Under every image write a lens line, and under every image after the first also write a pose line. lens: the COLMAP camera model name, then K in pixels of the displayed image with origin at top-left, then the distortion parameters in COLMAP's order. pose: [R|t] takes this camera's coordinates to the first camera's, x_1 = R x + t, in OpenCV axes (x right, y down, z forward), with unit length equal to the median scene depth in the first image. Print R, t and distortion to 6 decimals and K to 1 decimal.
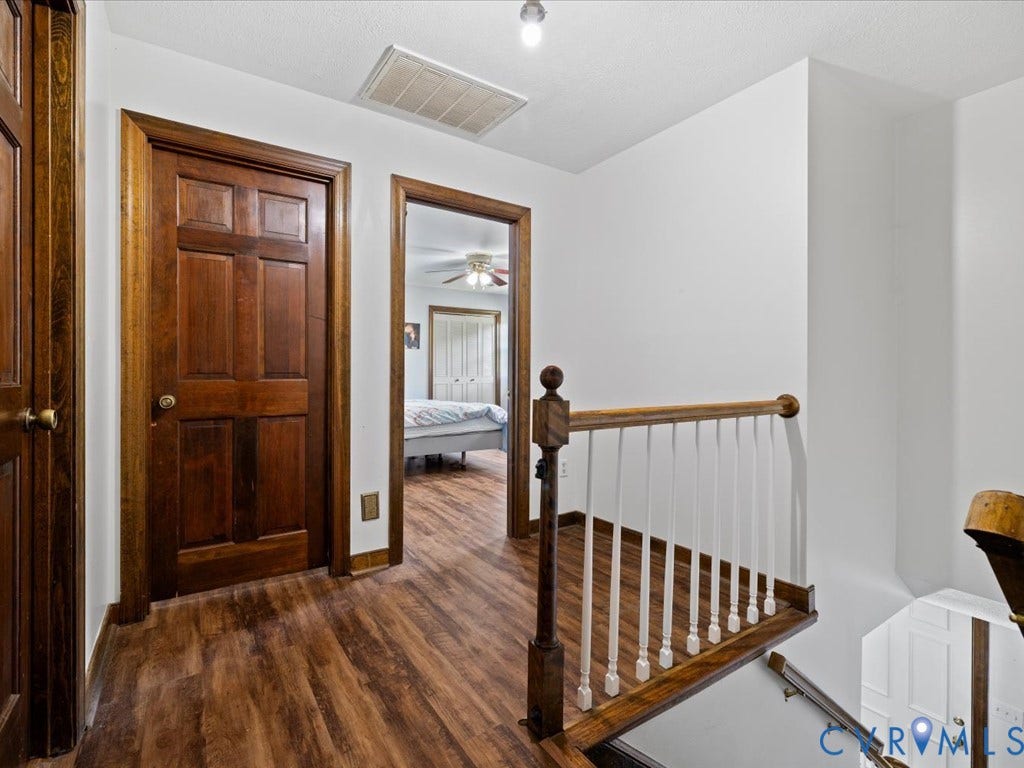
lens RADIAL K [[493.4, 0, 513.5], [0, 493.4, 382.1], [0, 0, 1]] dist [0.001992, 0.000079]
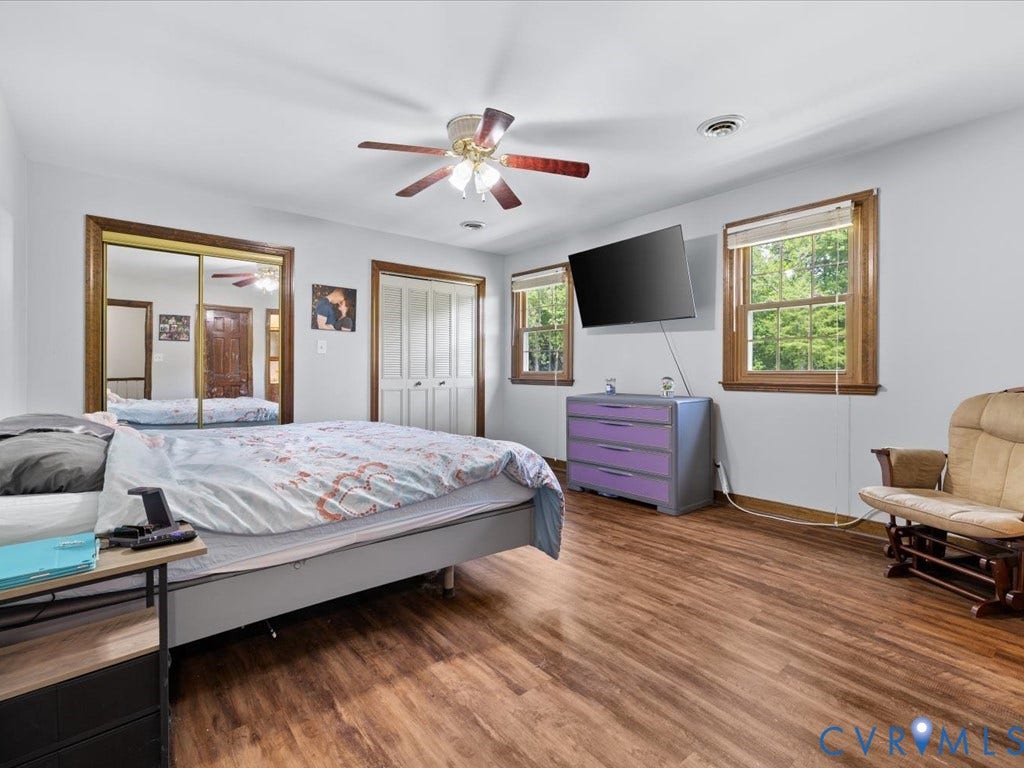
lens RADIAL K [[493.4, 0, 512.9], [0, 493.4, 377.5], [0, 0, 1]] dist [0.001992, 0.000079]
pose [[0.995230, -0.001291, 0.097552, -0.060736], [0.002128, 0.999962, -0.008478, -0.006972], [-0.097537, 0.008645, 0.995194, 0.396261]]
